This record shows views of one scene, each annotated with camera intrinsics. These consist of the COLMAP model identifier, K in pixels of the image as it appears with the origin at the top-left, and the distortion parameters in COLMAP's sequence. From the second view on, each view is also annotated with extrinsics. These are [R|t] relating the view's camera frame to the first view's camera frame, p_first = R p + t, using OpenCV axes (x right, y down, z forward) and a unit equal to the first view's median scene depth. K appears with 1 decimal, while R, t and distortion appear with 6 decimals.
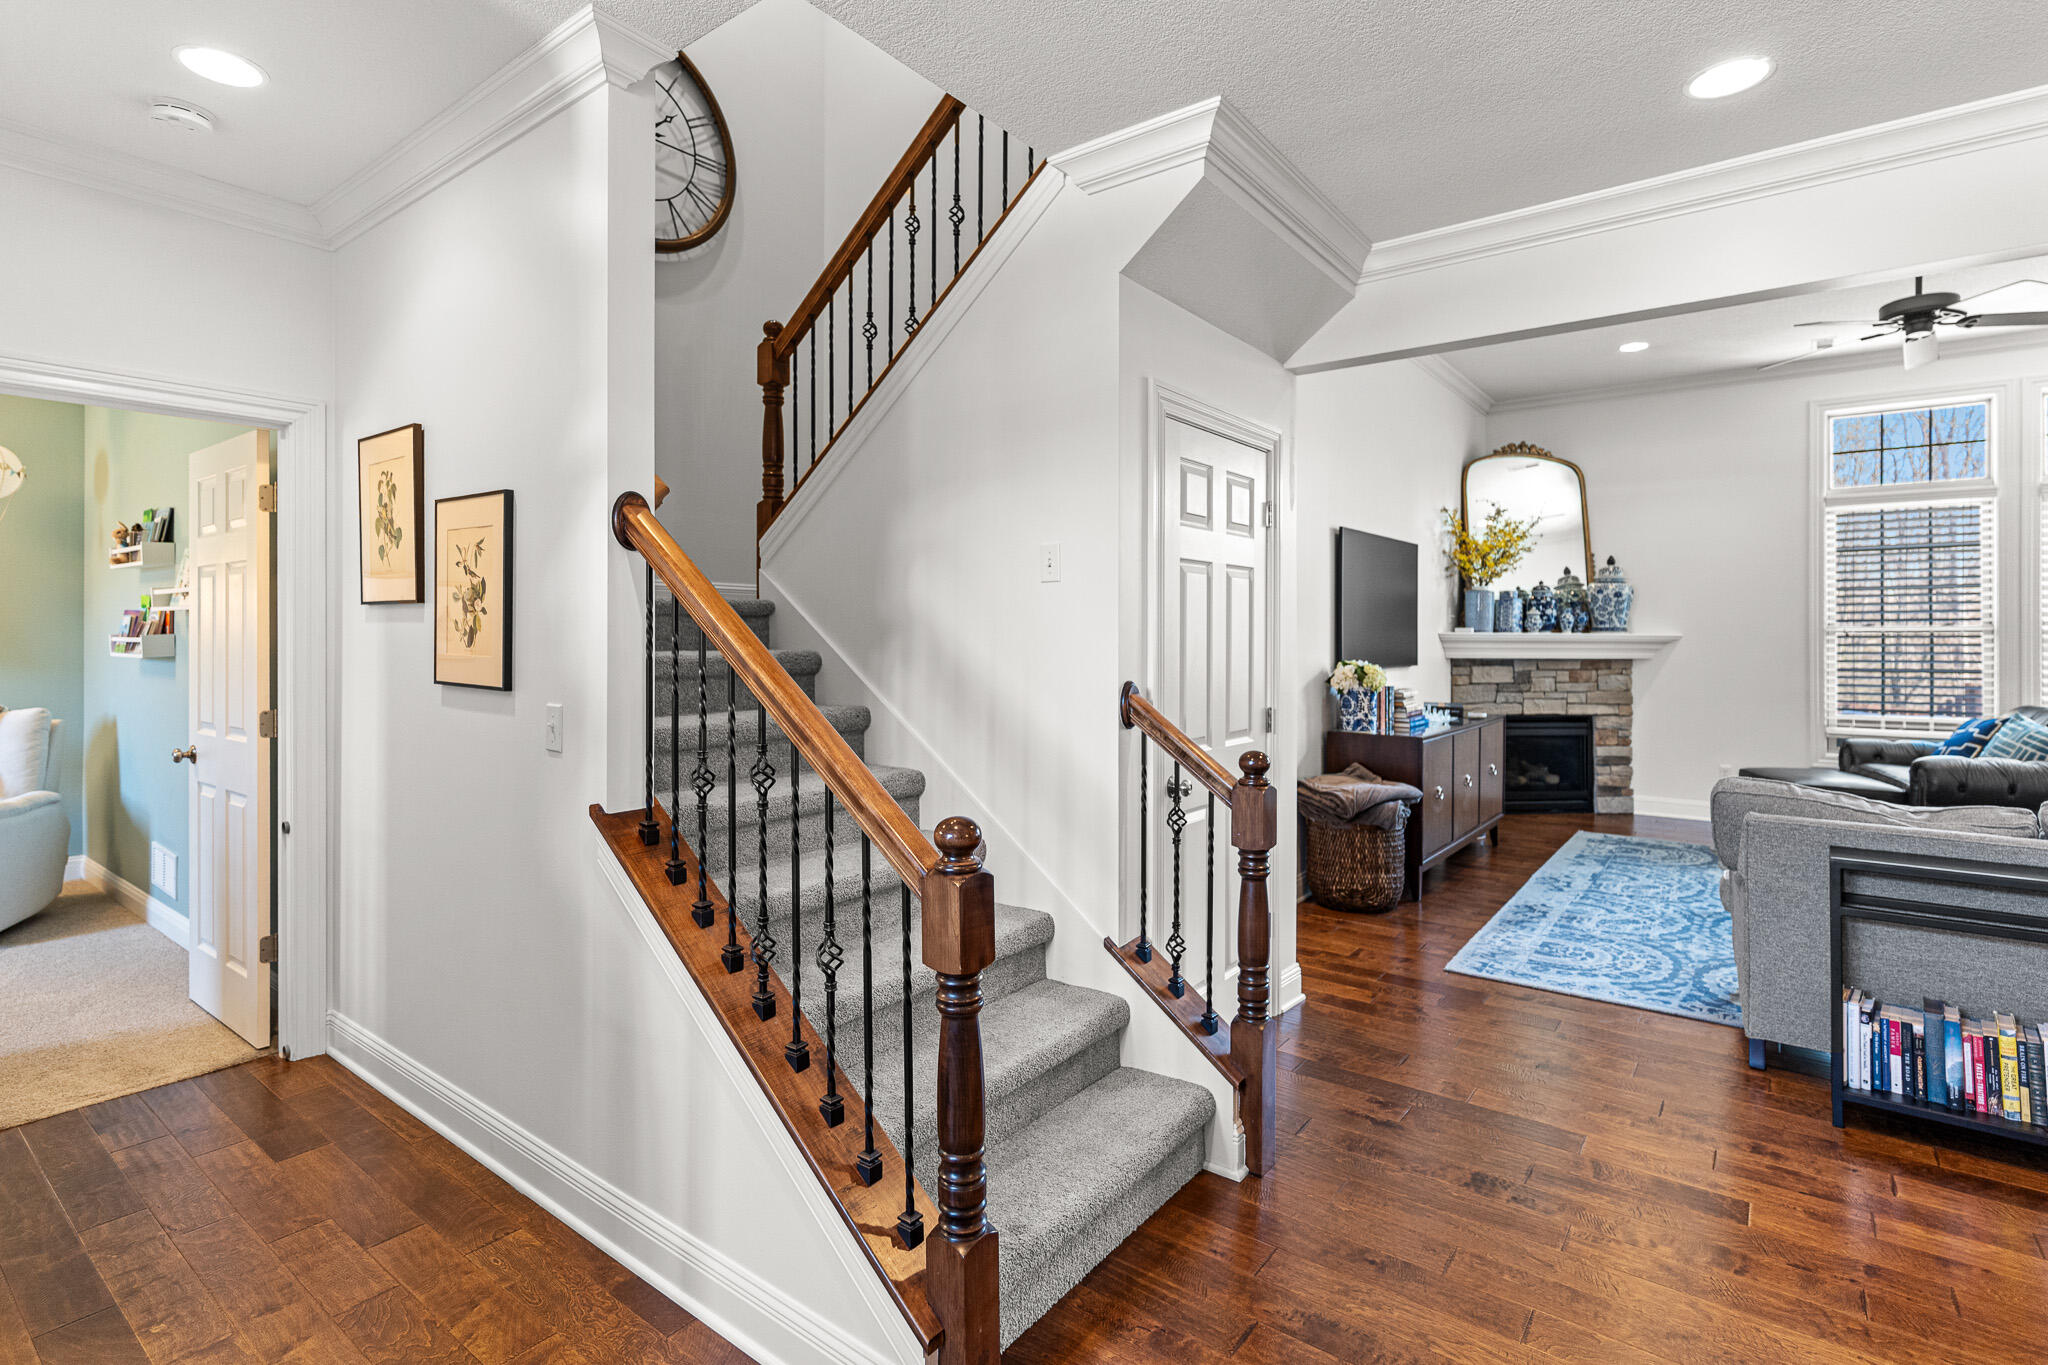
lens RADIAL K [[981.0, 0, 1035.8], [0, 981.0, 639.6], [0, 0, 1]] dist [0.003893, -0.001009]
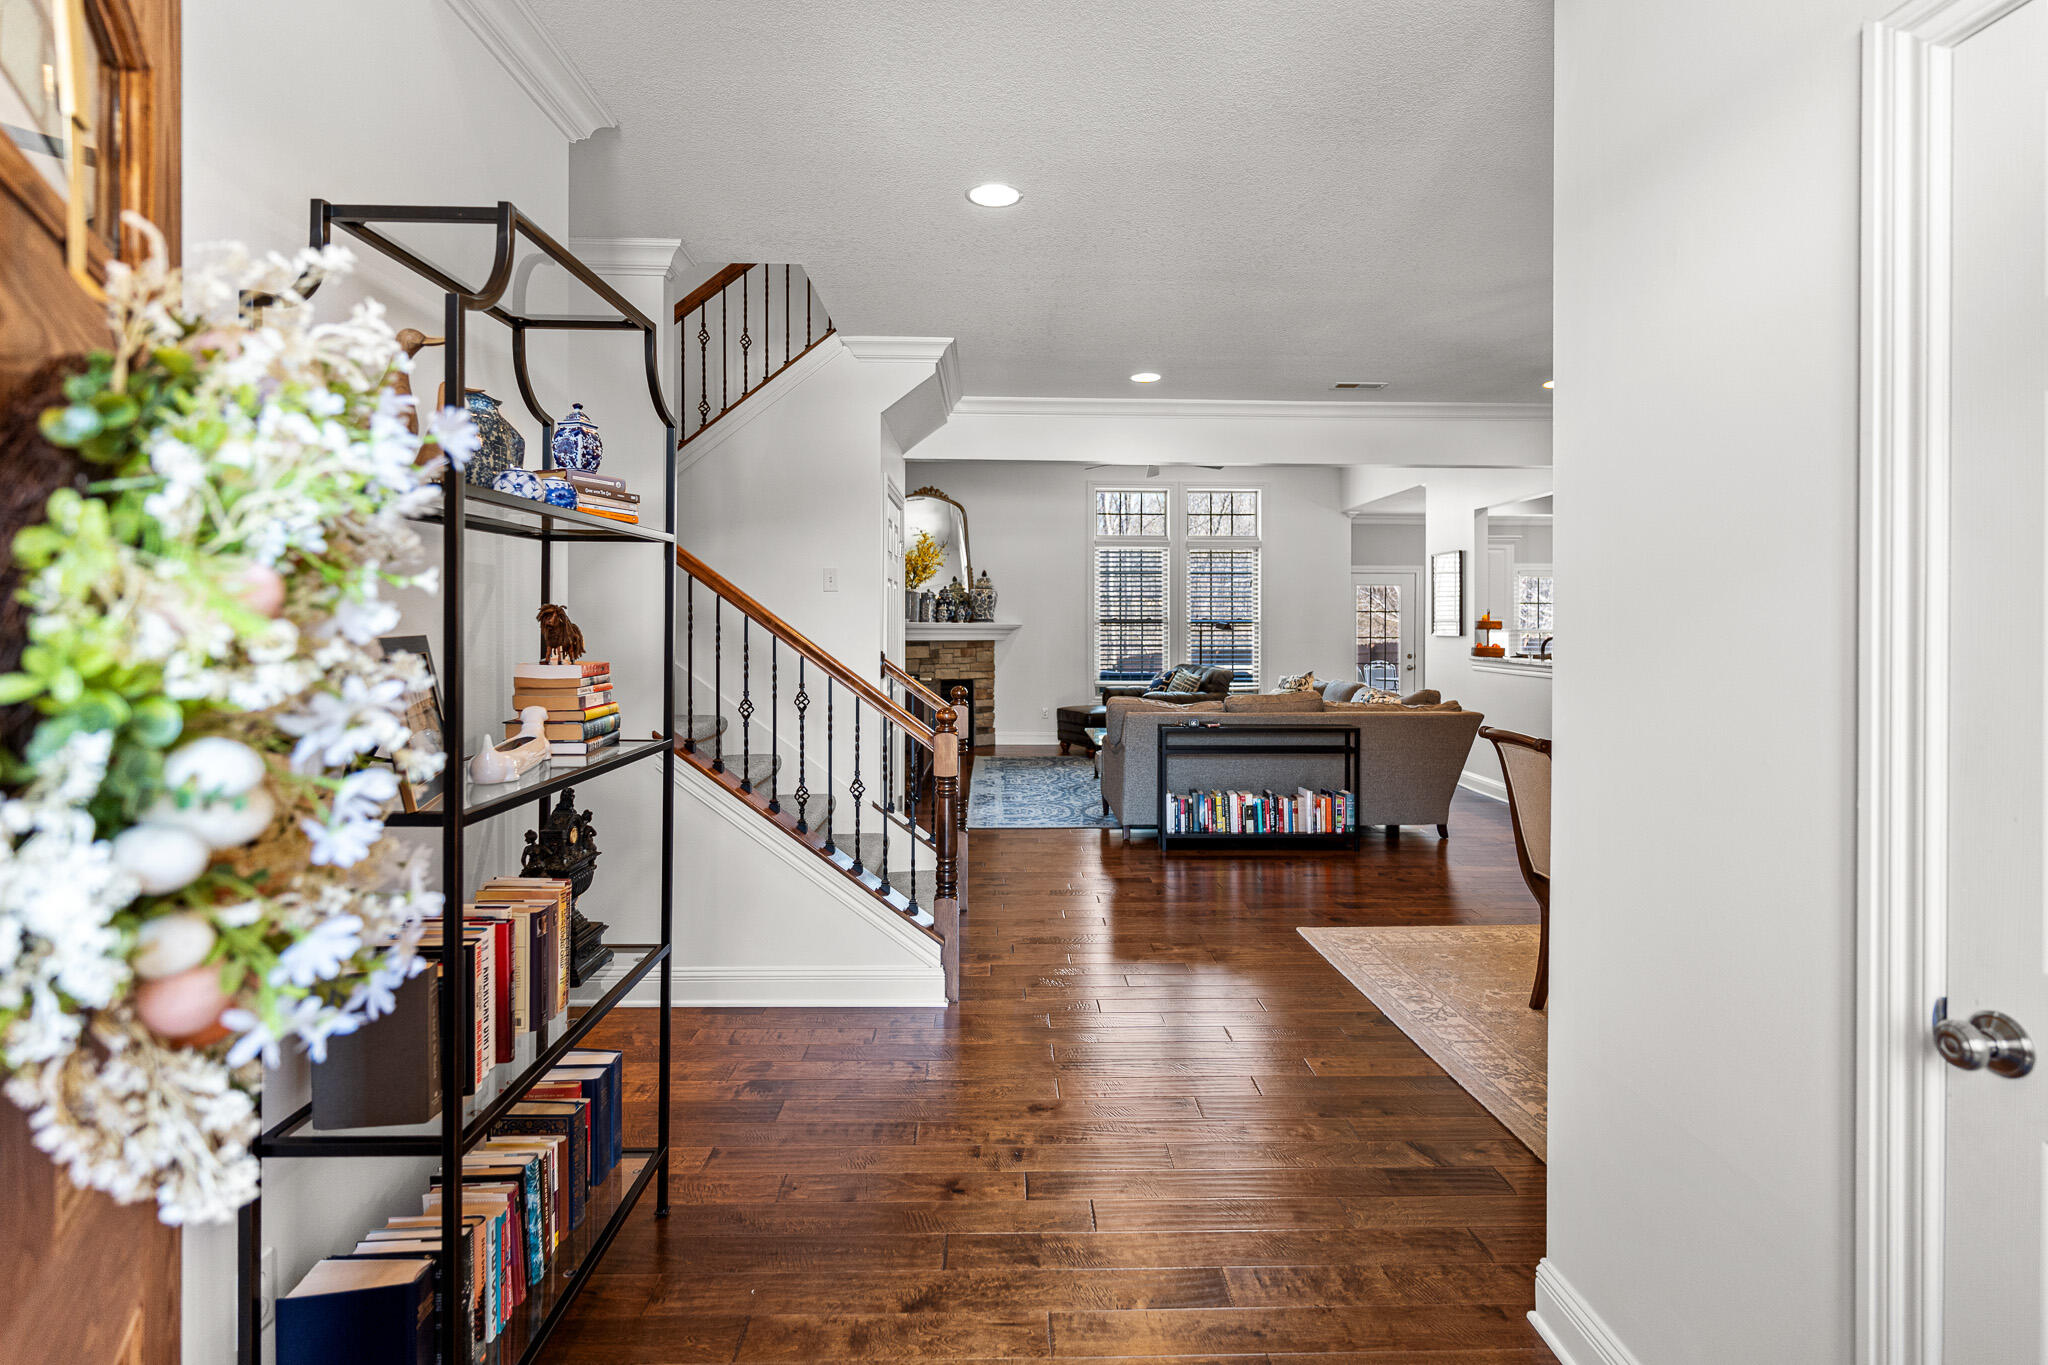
lens RADIAL K [[981.0, 0, 1040.3], [0, 981.0, 625.7], [0, 0, 1]] dist [0.003893, -0.001009]
pose [[0.765824, 0.001124, 0.643049, -0.311522], [0.000426, 0.999997, -0.002256, 0.000923], [-0.643050, 0.002002, 0.765822, -0.191078]]
